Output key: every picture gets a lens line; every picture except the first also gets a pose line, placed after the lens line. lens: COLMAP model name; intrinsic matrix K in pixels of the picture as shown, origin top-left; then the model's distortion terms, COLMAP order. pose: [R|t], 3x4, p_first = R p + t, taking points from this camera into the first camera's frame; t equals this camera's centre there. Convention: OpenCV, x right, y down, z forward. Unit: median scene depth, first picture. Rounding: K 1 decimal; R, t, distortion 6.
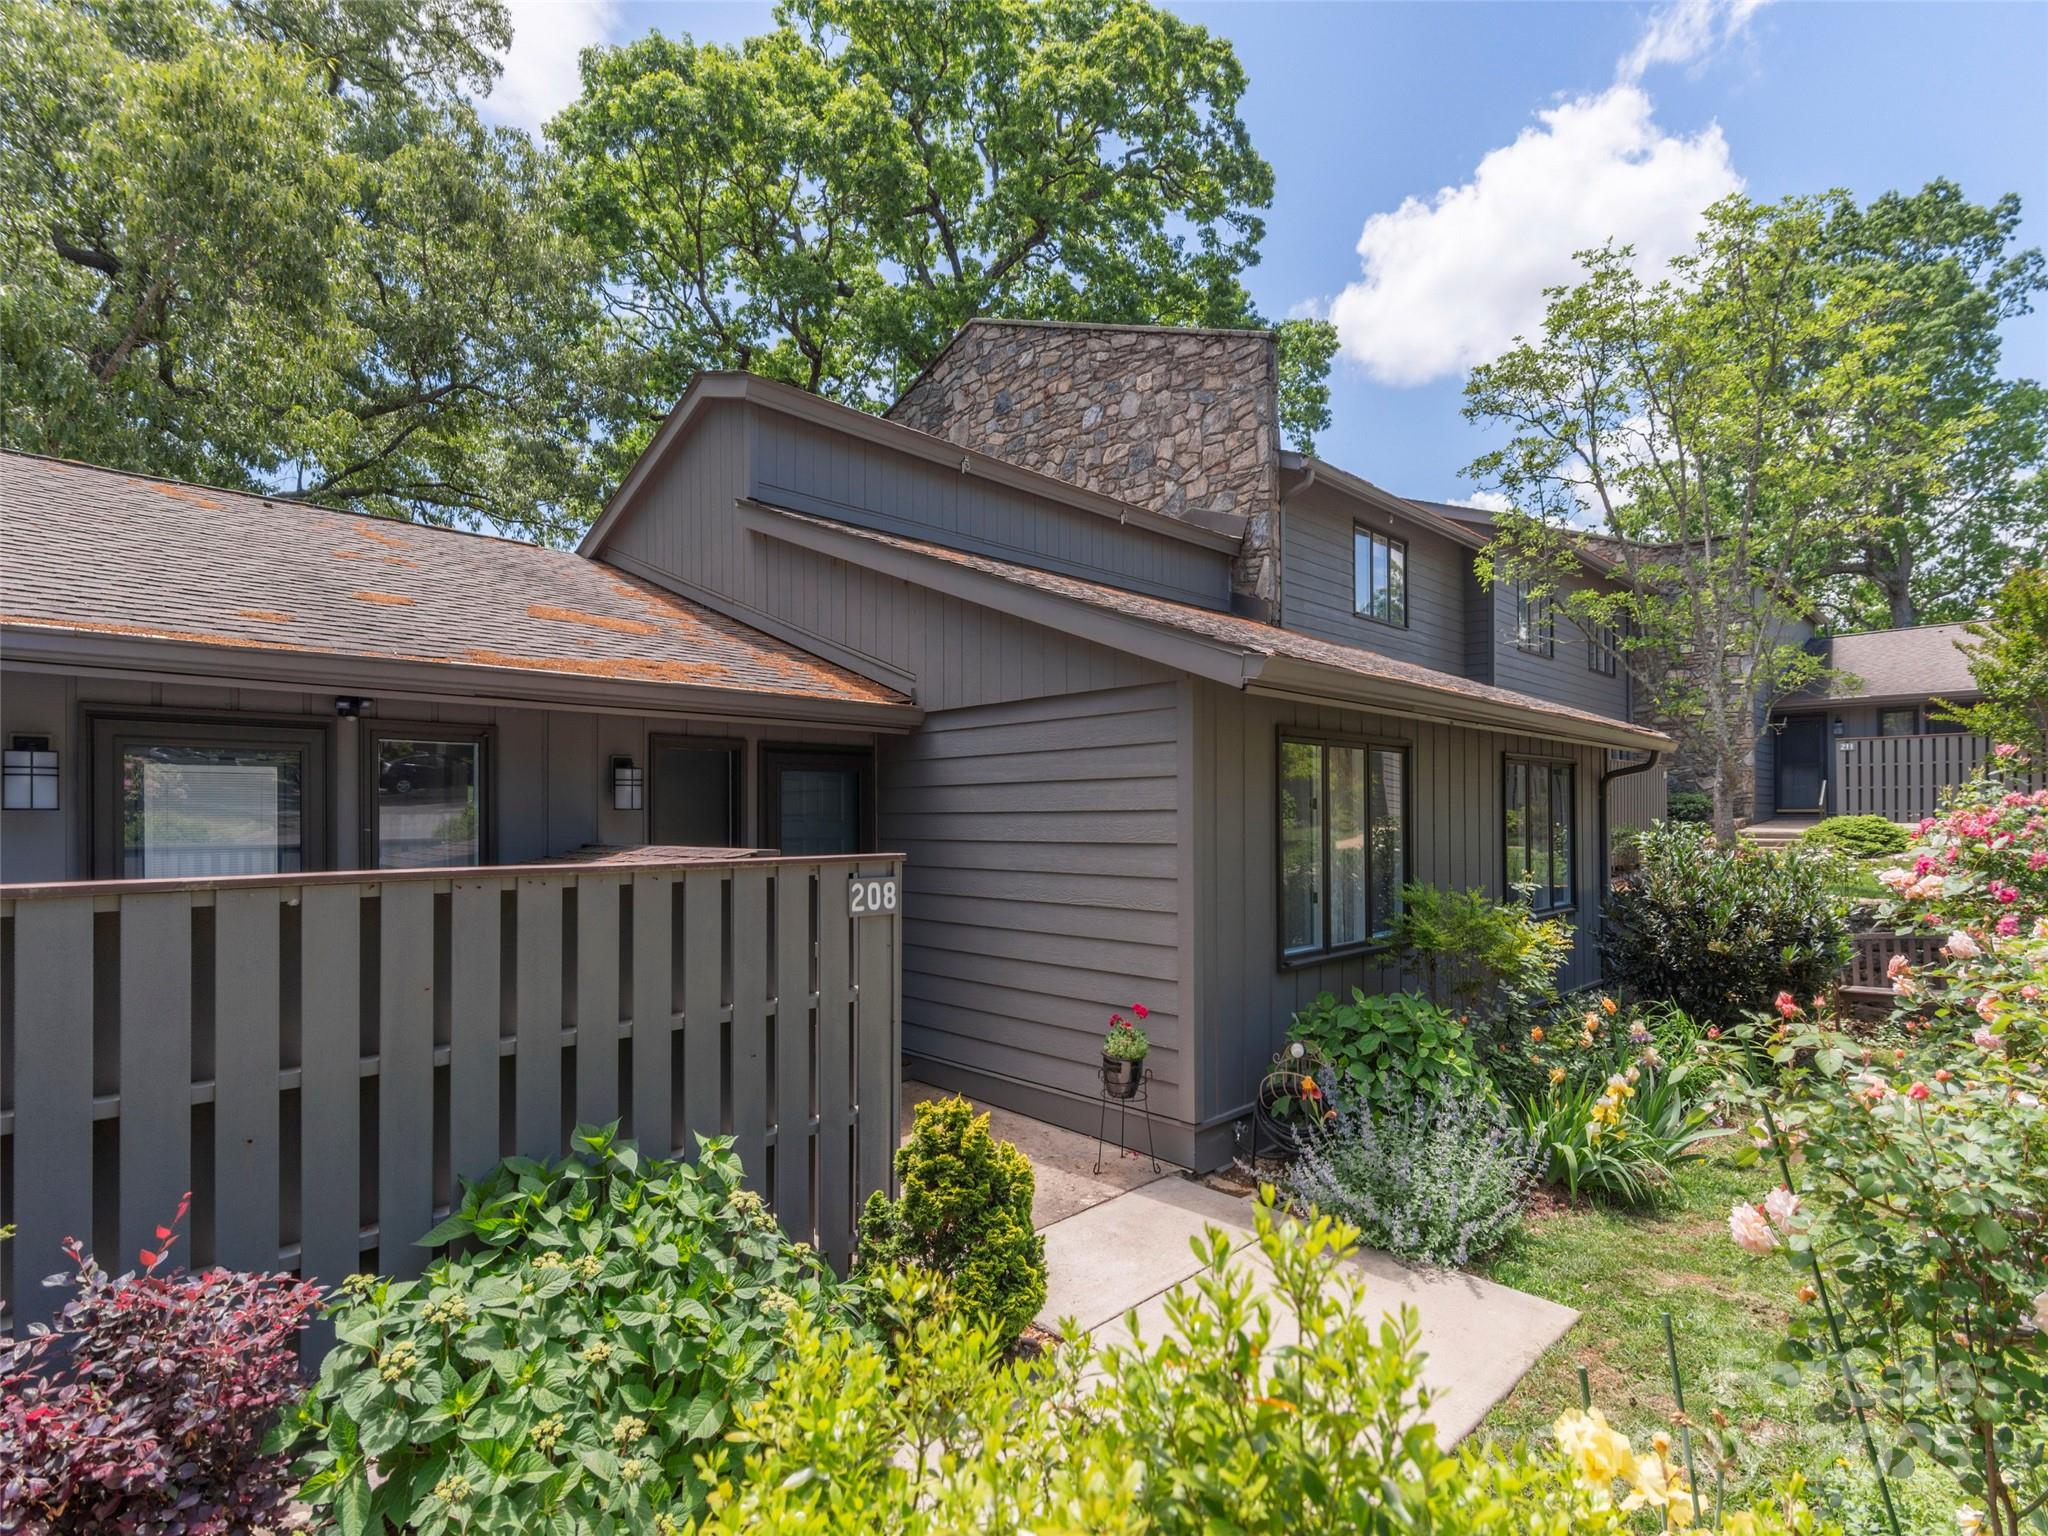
lens RADIAL K [[999.1, 0, 1018.5], [0, 999.1, 756.1], [0, 0, 1]] dist [0.009462, -0.002093]
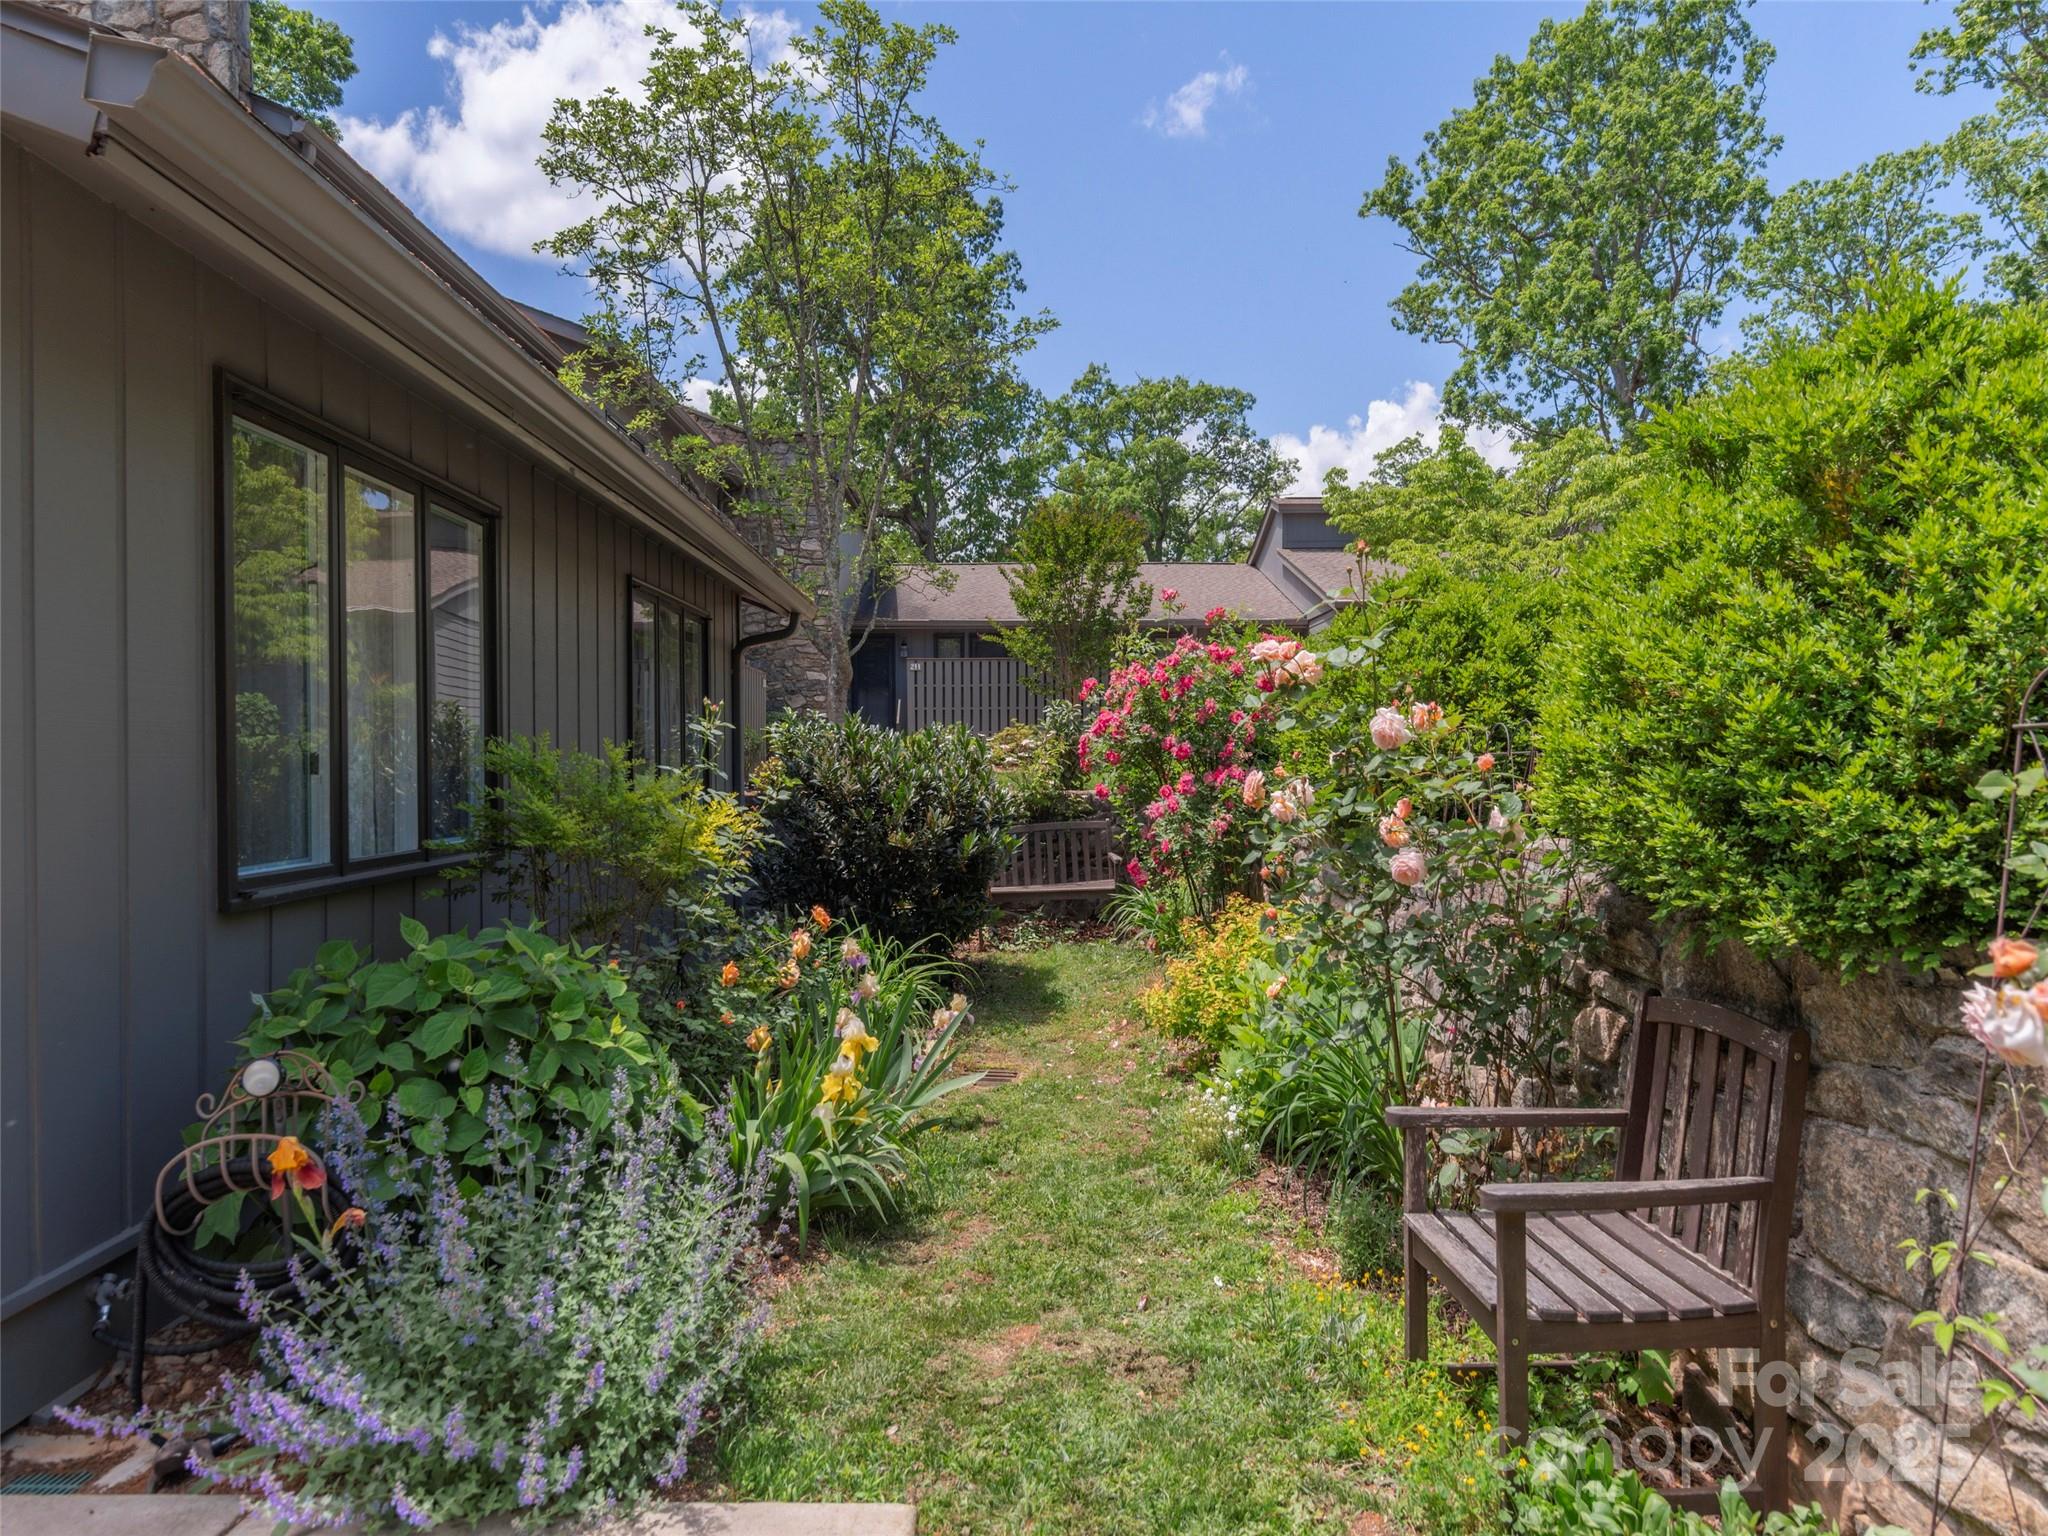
lens RADIAL K [[1327.2, 0, 1024.0], [0, 1327.2, 768.0], [0, 0, 1]] dist [0.007238, 0.004817]
pose [[0.713941, -0.019539, 0.699933, 0.114491], [-0.034427, 0.997422, 0.062960, 0.114932], [-0.699359, -0.069047, 0.711428, 0.377583]]
